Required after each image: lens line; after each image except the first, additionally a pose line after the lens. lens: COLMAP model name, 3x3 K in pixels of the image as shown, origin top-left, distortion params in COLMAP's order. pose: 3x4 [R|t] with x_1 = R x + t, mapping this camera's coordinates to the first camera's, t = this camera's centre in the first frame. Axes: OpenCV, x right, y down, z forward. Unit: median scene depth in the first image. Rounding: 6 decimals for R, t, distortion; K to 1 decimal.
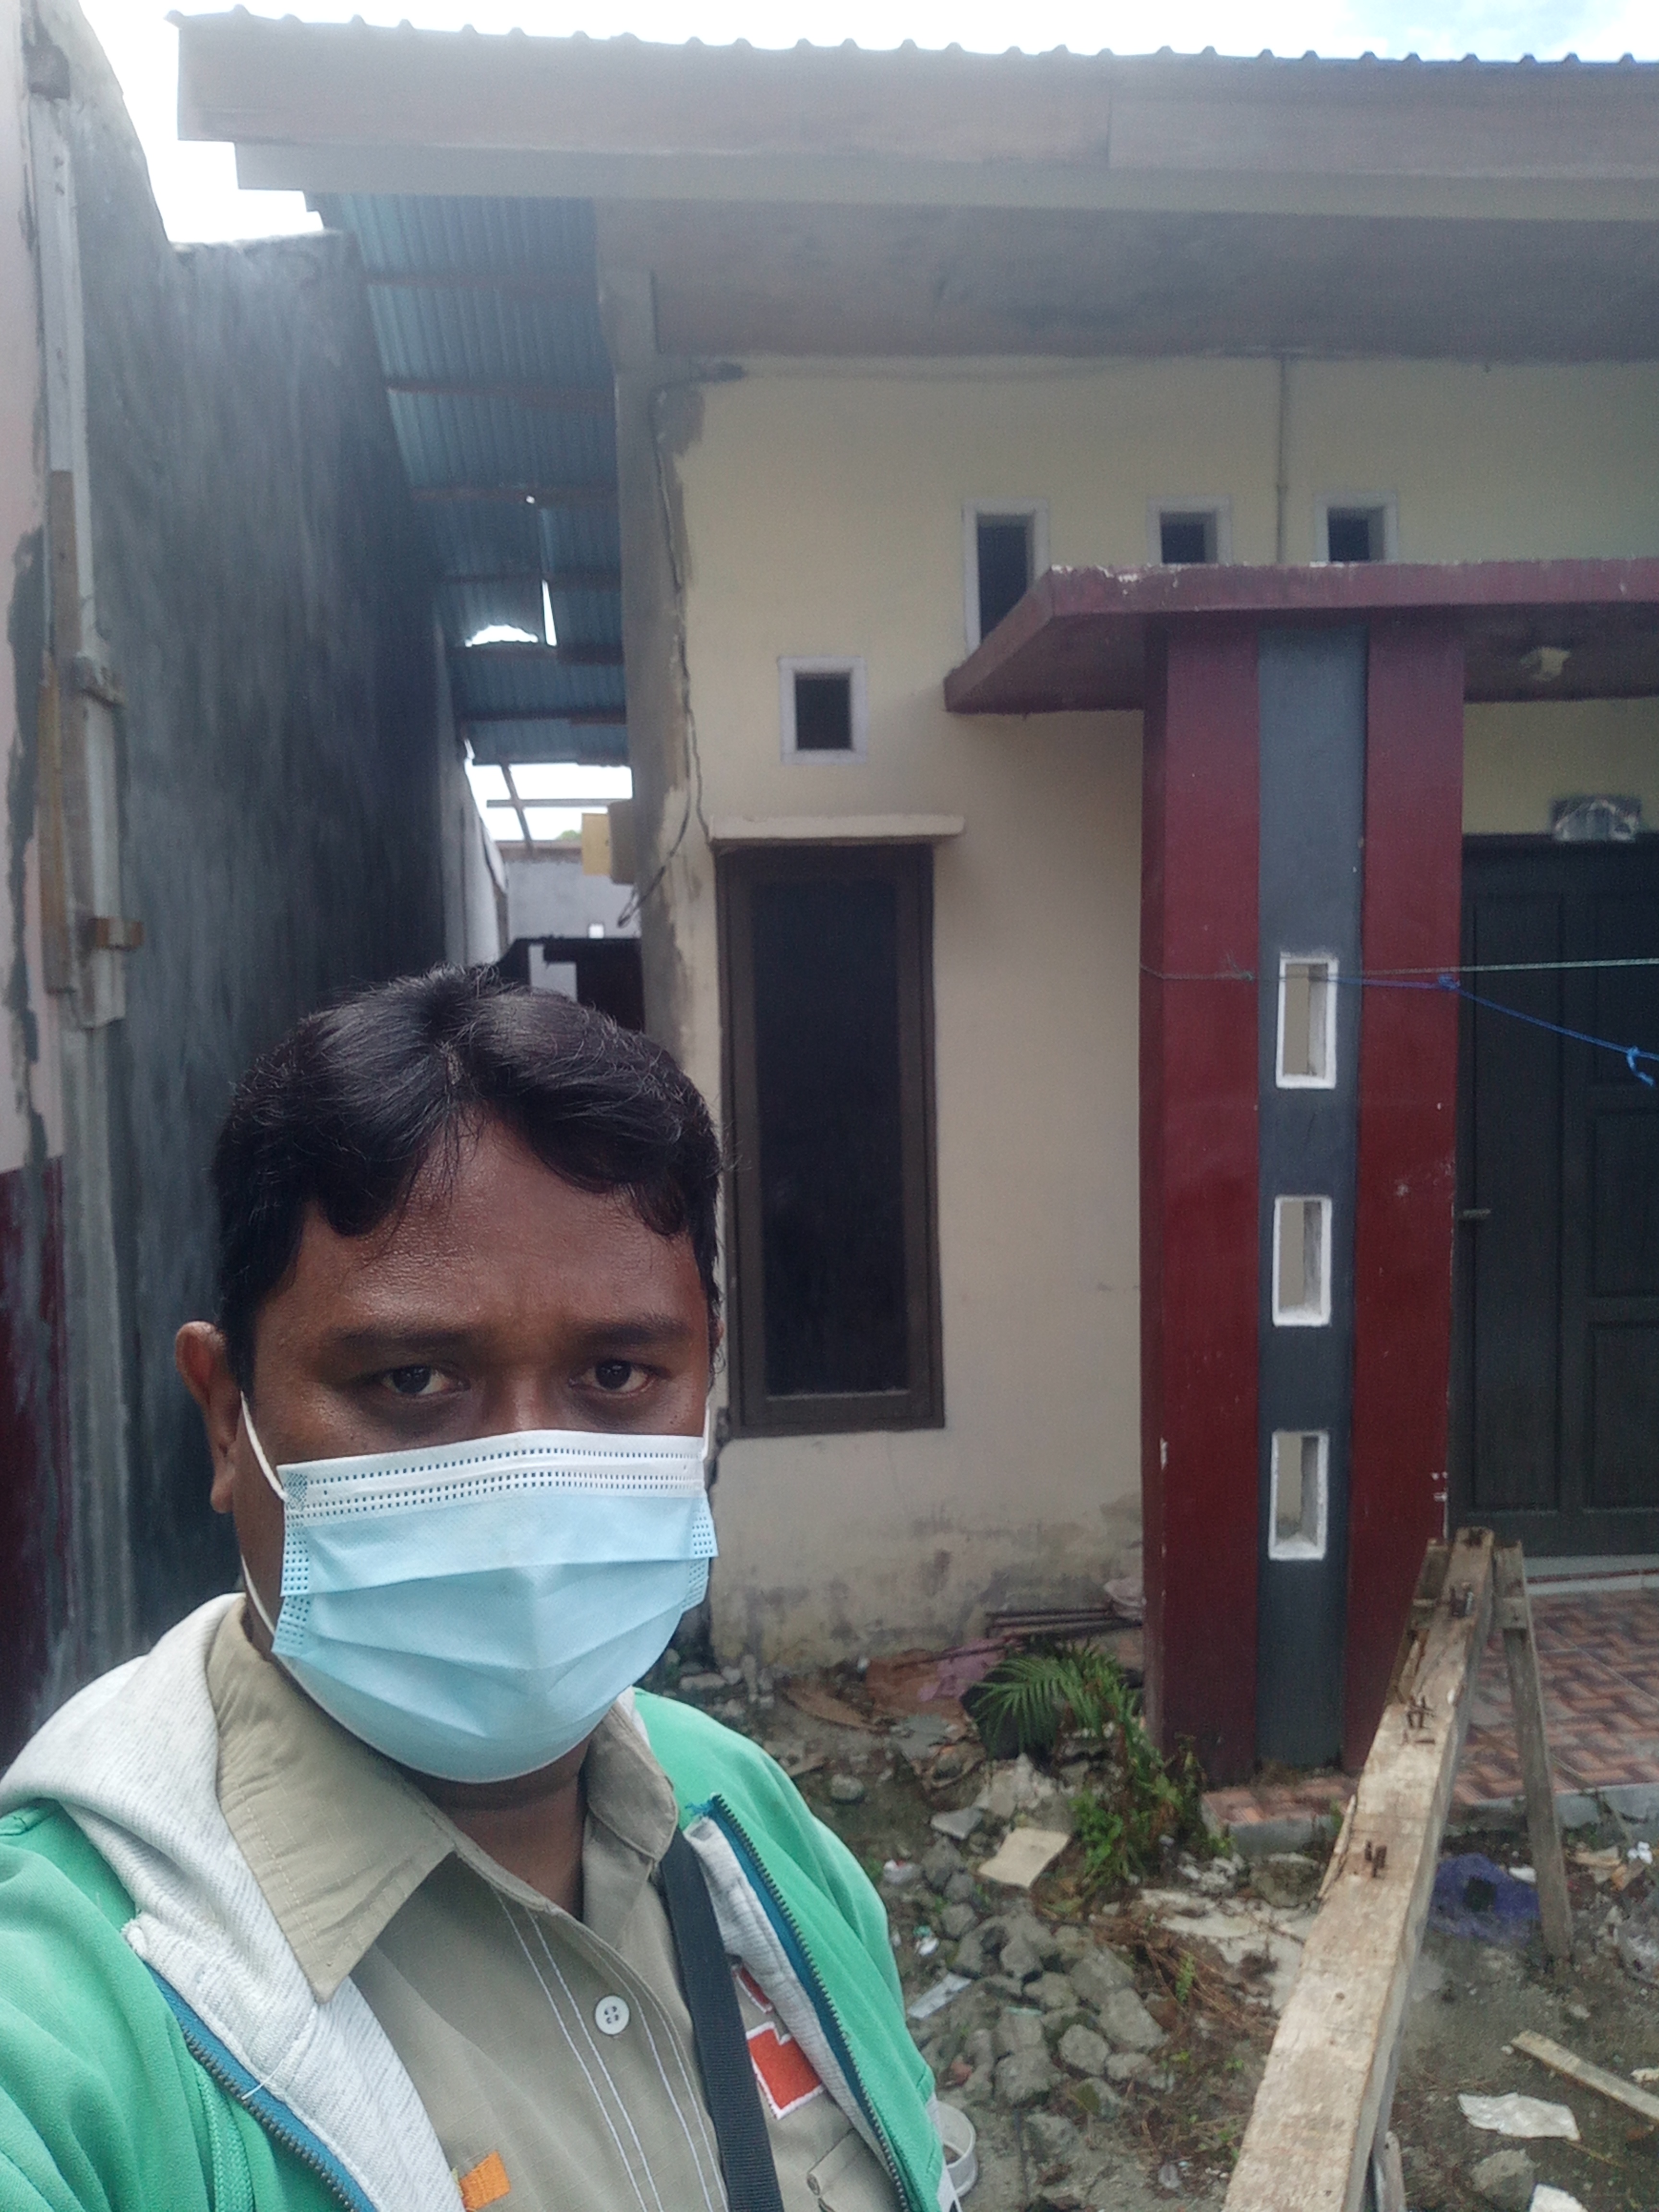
lens RADIAL K [[1560.8, 0, 930.2], [0, 1560.8, 1109.7], [0, 0, 1]] dist [0.001610, -0.081773]
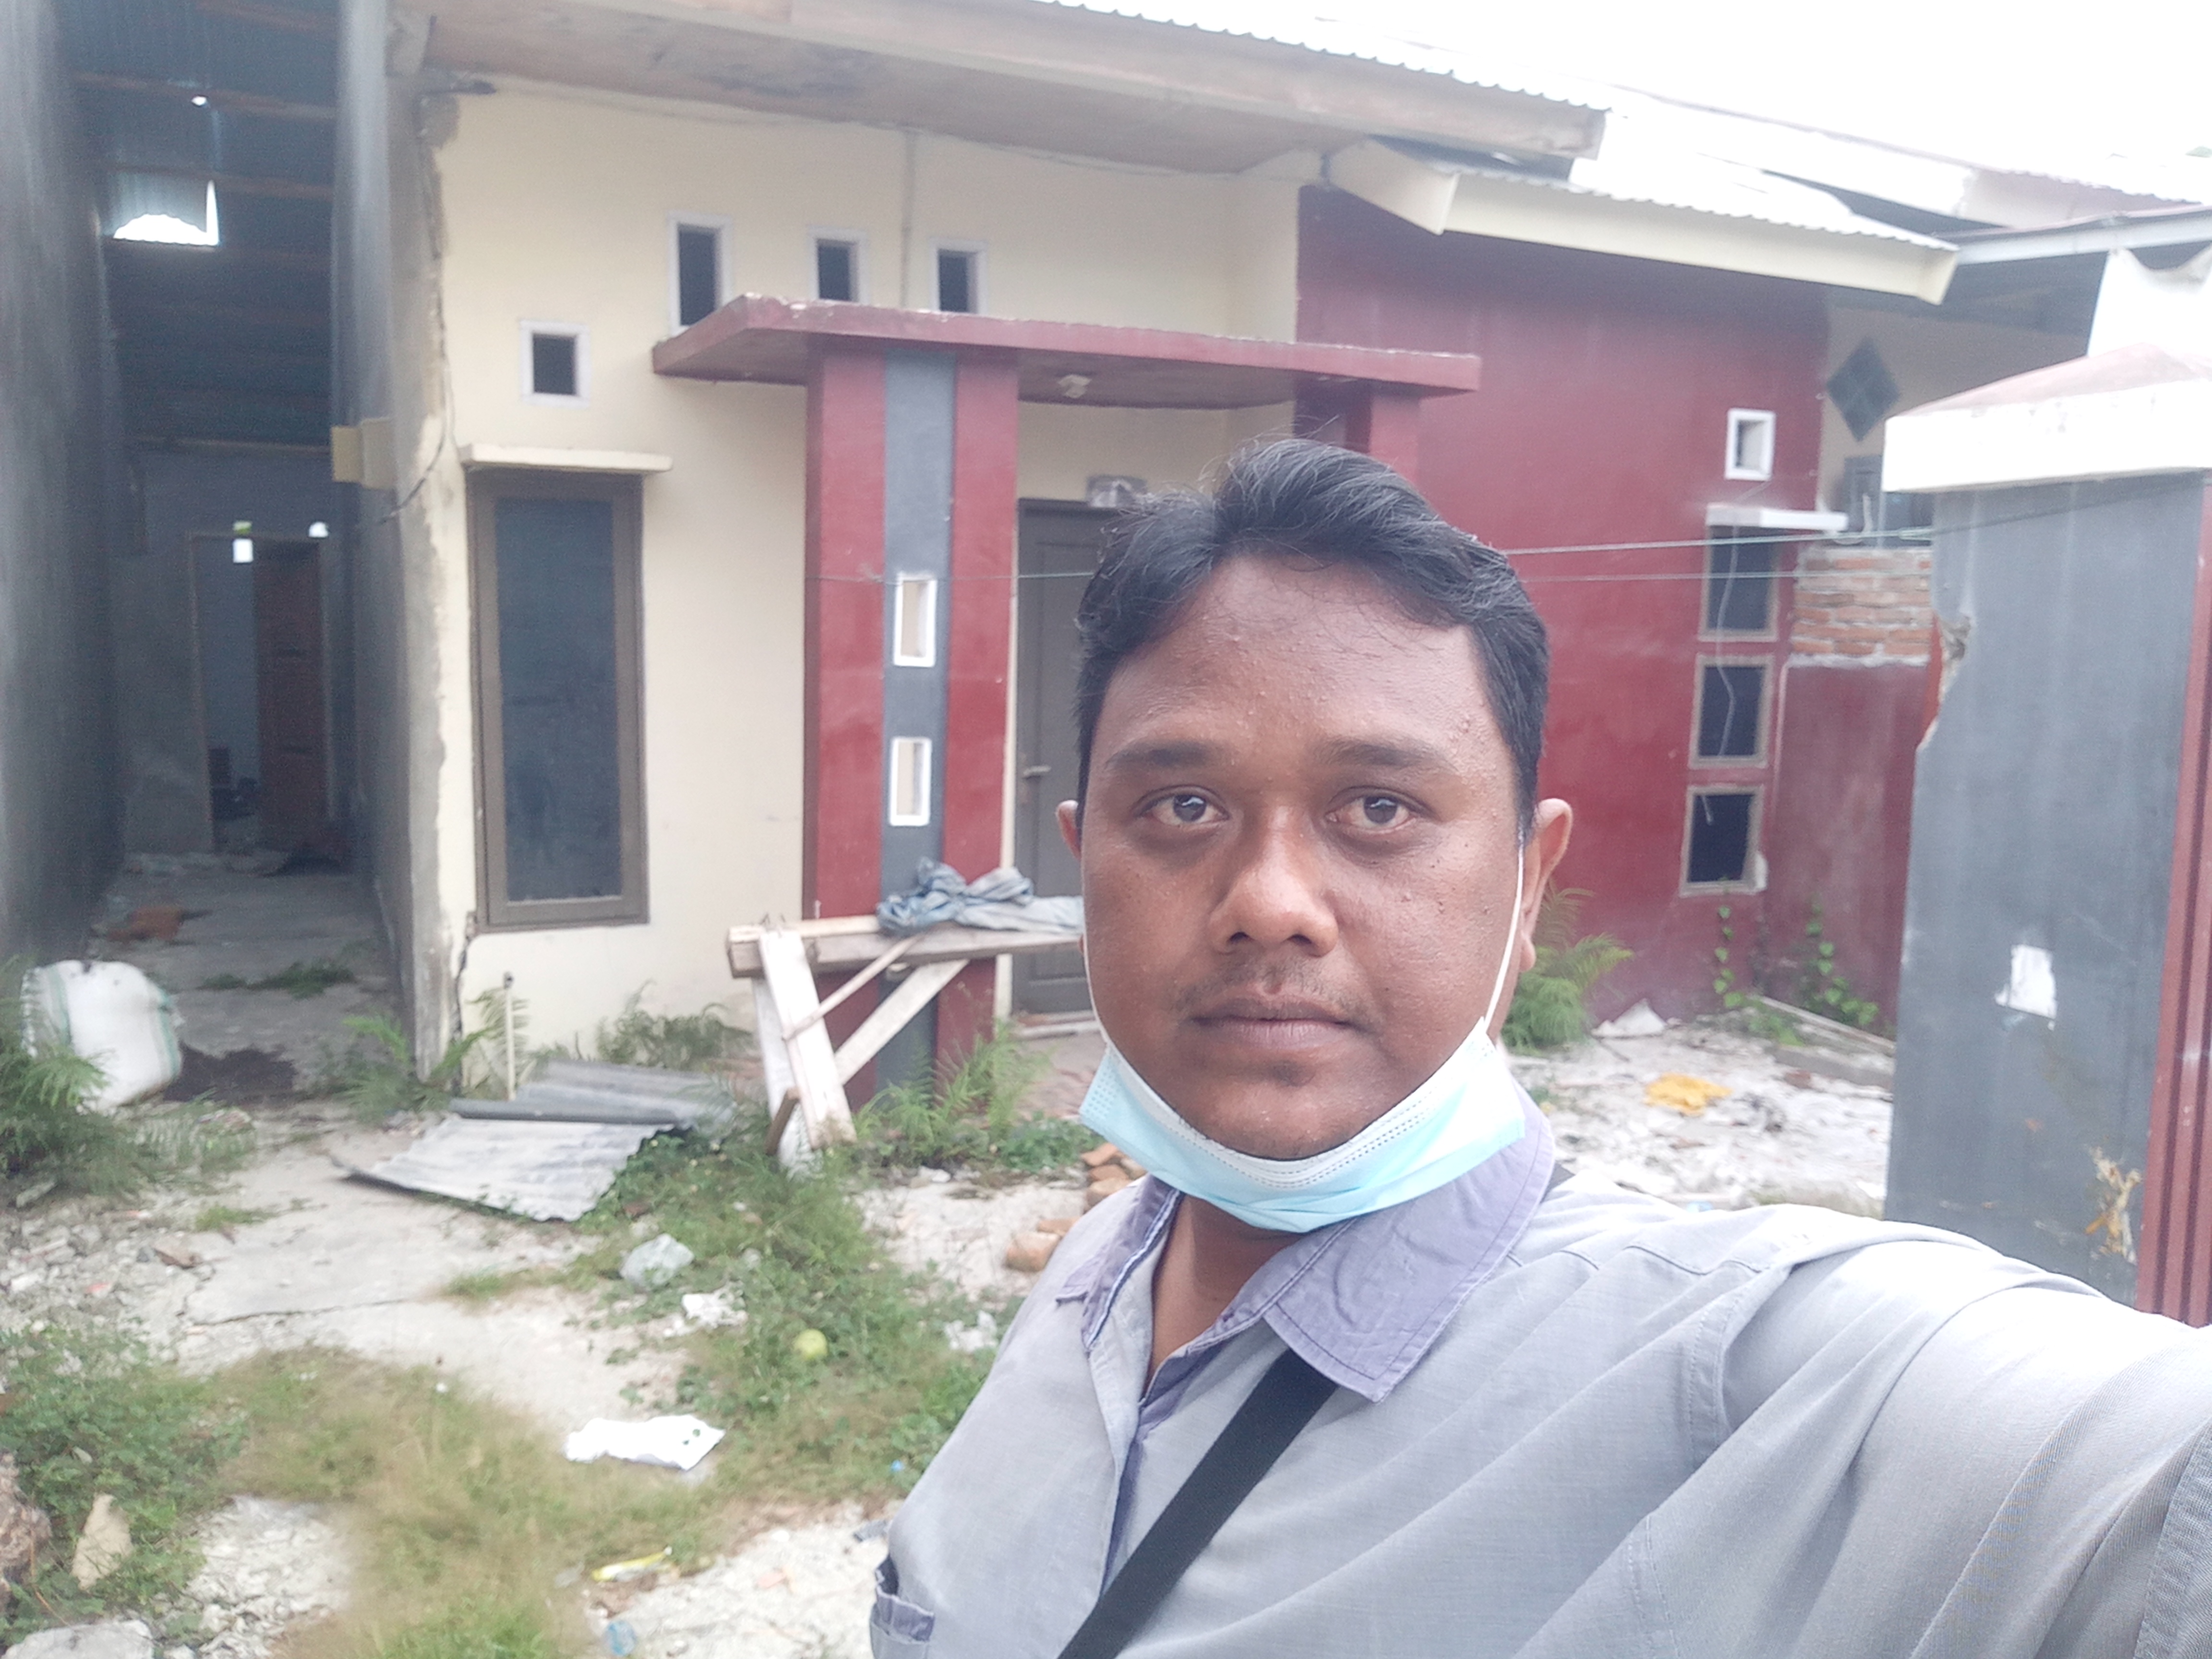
lens RADIAL K [[1544.1, 0, 1063.8], [0, 1544.1, 901.9], [0, 0, 1]] dist [0.040305, -0.075552]
pose [[0.950625, -0.010618, 0.310161, -0.073765], [-0.019922, 0.995265, 0.095132, 0.058968], [-0.309703, -0.096614, 0.945912, -0.407490]]
